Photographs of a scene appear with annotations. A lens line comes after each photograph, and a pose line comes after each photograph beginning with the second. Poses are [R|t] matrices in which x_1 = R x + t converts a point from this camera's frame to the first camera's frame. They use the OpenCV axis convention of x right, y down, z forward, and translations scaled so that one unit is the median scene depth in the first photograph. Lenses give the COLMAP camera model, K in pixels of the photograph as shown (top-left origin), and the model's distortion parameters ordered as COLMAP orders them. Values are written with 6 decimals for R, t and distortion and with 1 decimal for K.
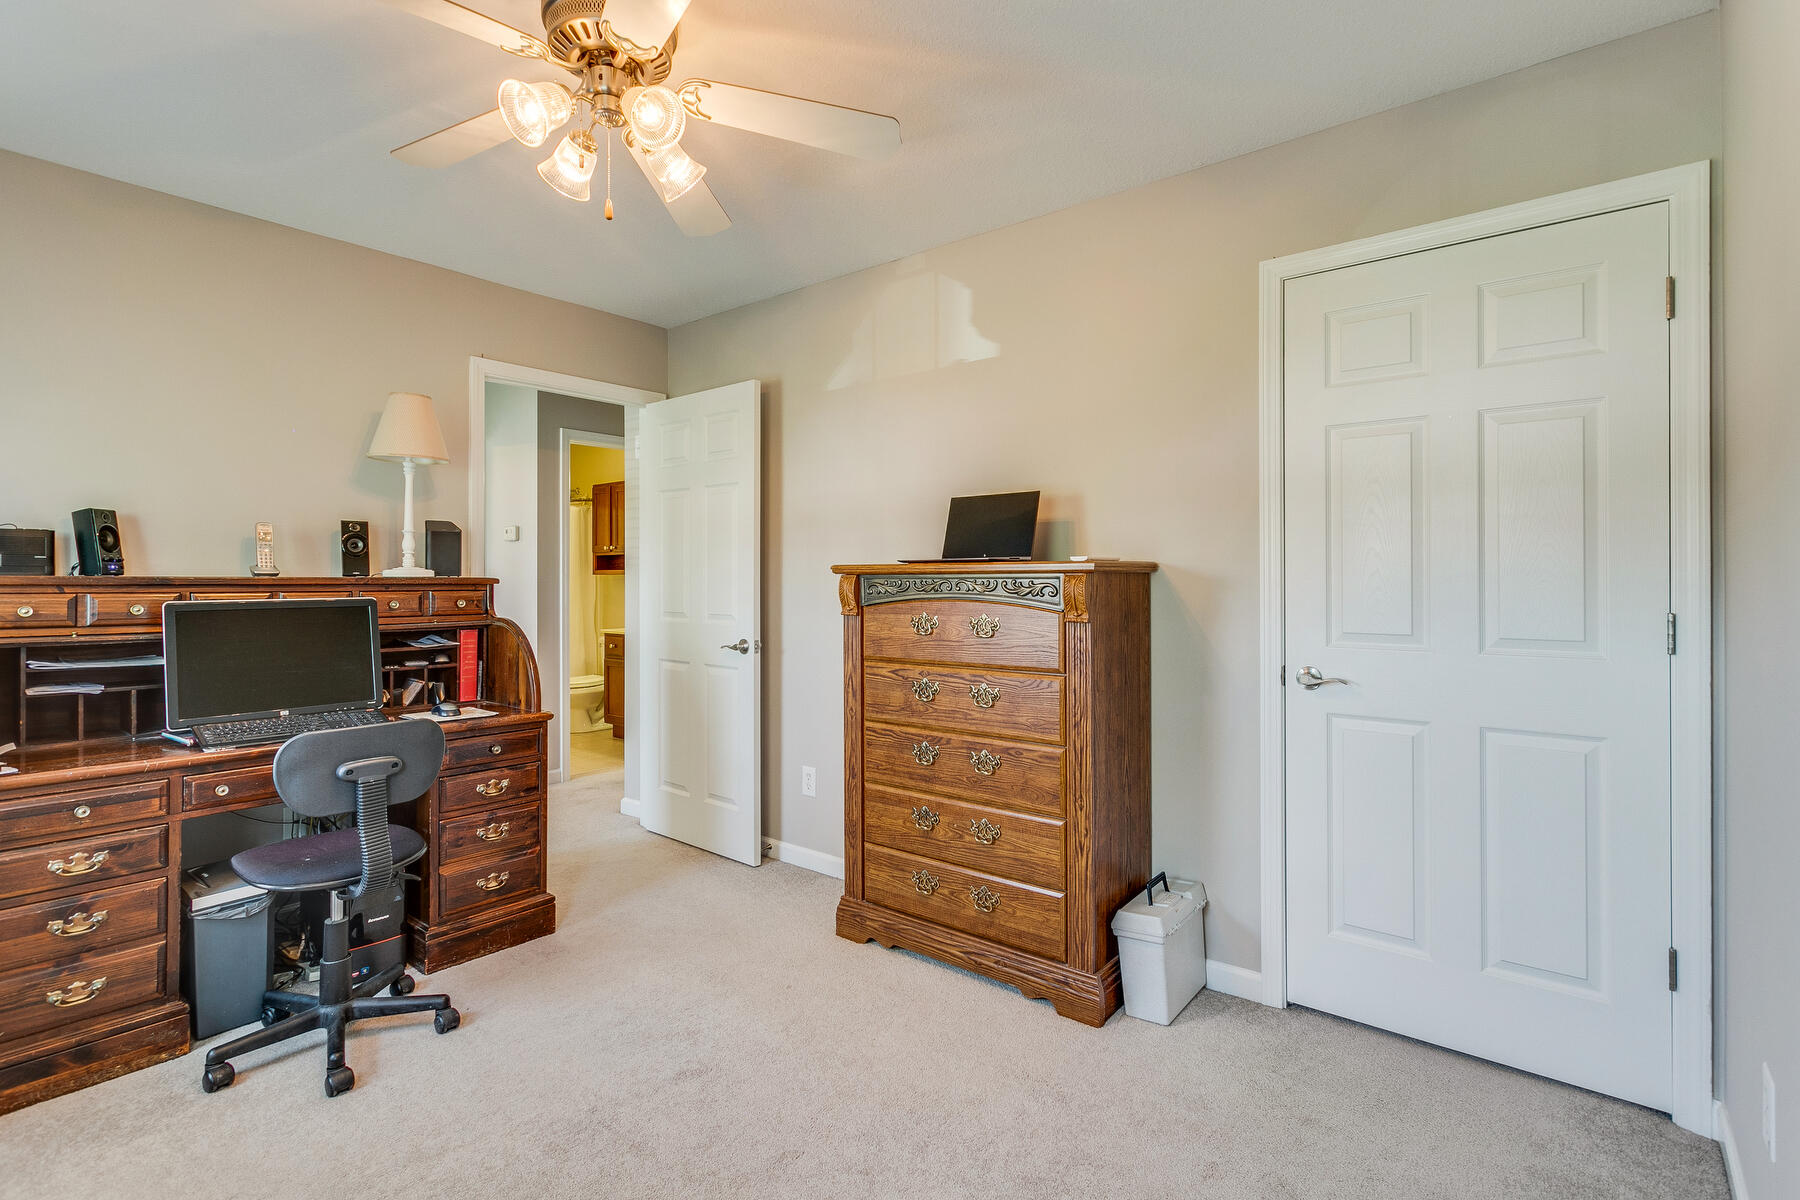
lens RADIAL K [[855.4, 0, 906.9], [0, 855.4, 586.6], [0, 0, 1]] dist [0.001214, 0.000313]
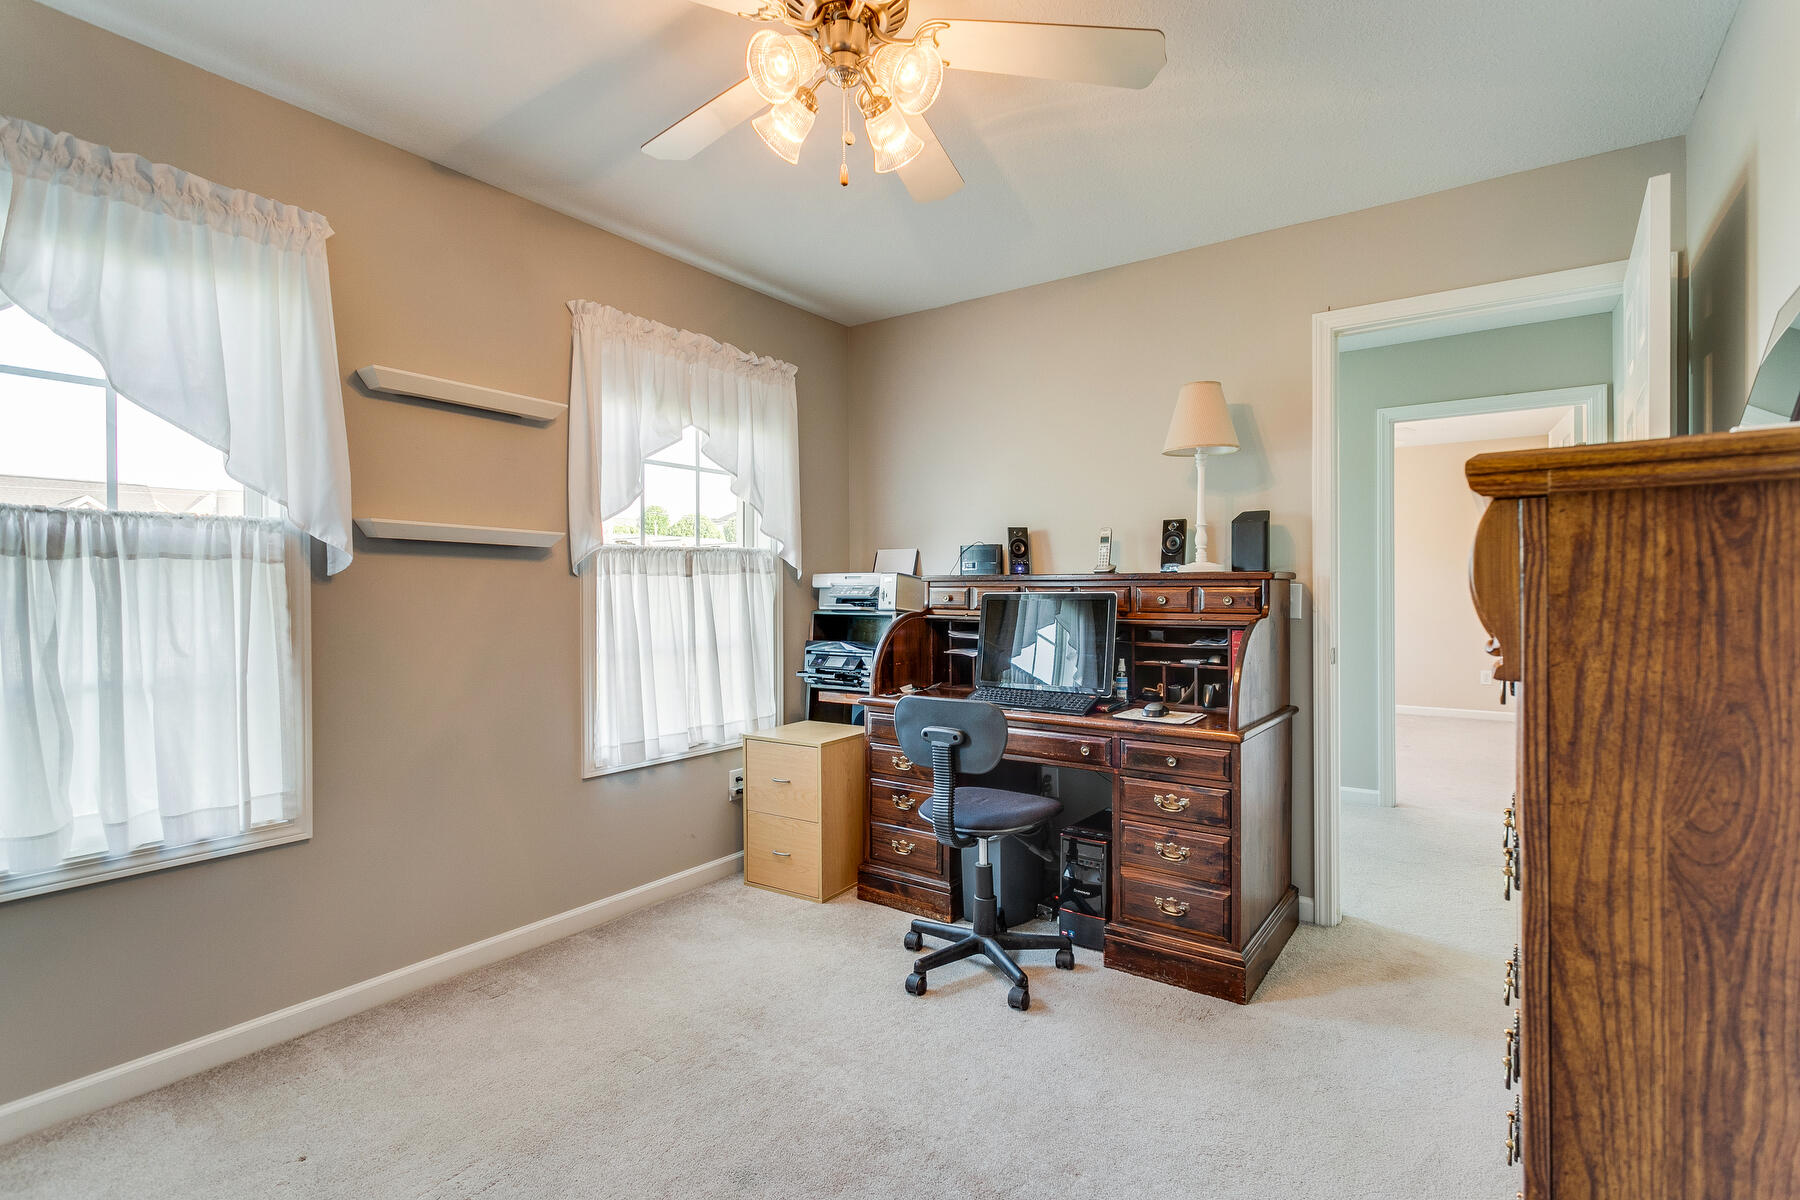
lens RADIAL K [[855.4, 0, 907.3], [0, 855.4, 602.4], [0, 0, 1]] dist [0.001214, 0.000313]
pose [[0.060004, 0.014570, -0.998092, 0.403674], [-0.003888, 0.999889, 0.014363, 0.010974], [0.998191, 0.003019, 0.060054, 0.672257]]
